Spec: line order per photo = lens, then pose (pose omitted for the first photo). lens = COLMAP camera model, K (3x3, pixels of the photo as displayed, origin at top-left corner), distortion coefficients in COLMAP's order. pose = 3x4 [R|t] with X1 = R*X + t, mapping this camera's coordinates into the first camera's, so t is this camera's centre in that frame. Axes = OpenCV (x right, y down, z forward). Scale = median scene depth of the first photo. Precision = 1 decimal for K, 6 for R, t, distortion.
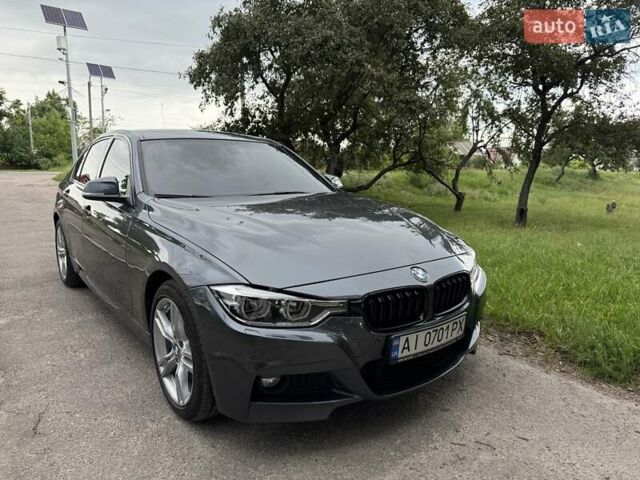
lens RADIAL K [[455.2, 0, 315.5], [0, 455.2, 242.6], [0, 0, 1]] dist [0.012896, -0.026985]
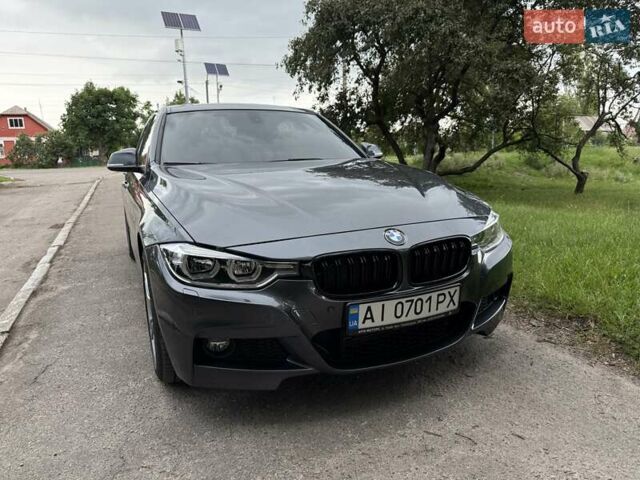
lens RADIAL K [[455.2, 0, 316.9], [0, 455.2, 241.2], [0, 0, 1]] dist [0.012896, -0.026985]
pose [[0.970763, 0.007367, -0.239929, 0.136887], [-0.002243, 0.999764, 0.021623, 0.028147], [0.240031, -0.020452, 0.970550, 0.055971]]
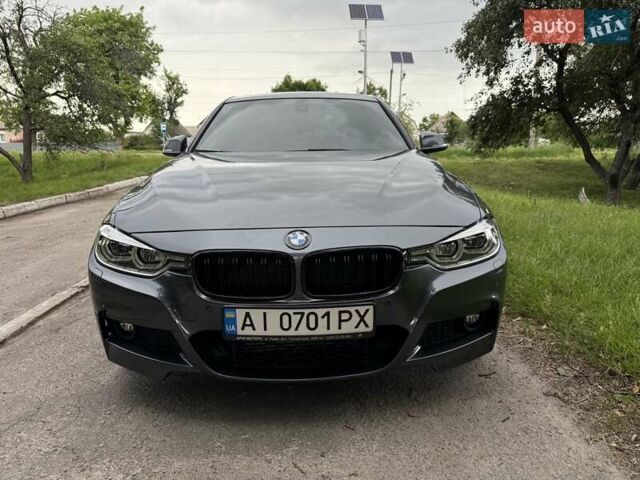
lens RADIAL K [[455.2, 0, 319.0], [0, 455.2, 237.0], [0, 0, 1]] dist [0.012896, -0.026985]
pose [[0.802483, 0.101560, -0.587968, 0.332497], [-0.086703, 0.994797, 0.053497, 0.010156], [0.590342, 0.008048, 0.807113, 0.185838]]
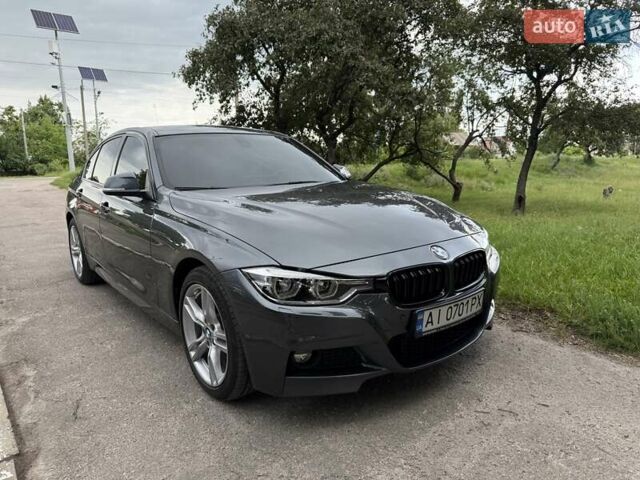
lens RADIAL K [[455.2, 0, 314.0], [0, 455.2, 243.9], [0, 0, 1]] dist [0.012896, -0.026985]
pose [[0.999349, -0.035969, 0.002772, -0.028012], [0.035939, 0.999301, 0.010259, 0.013852], [-0.003139, -0.010153, 0.999944, -0.019534]]
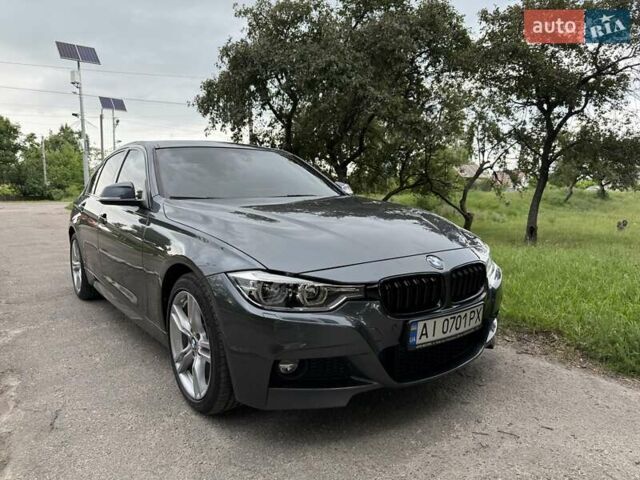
lens RADIAL K [[455.2, 0, 313.8], [0, 455.2, 244.0], [0, 0, 1]] dist [0.012896, -0.026985]
pose [[0.999628, -0.017699, -0.020735, -0.007643], [0.016495, 0.998243, -0.056906, 0.038618], [0.021705, 0.056543, 0.998164, -0.002720]]
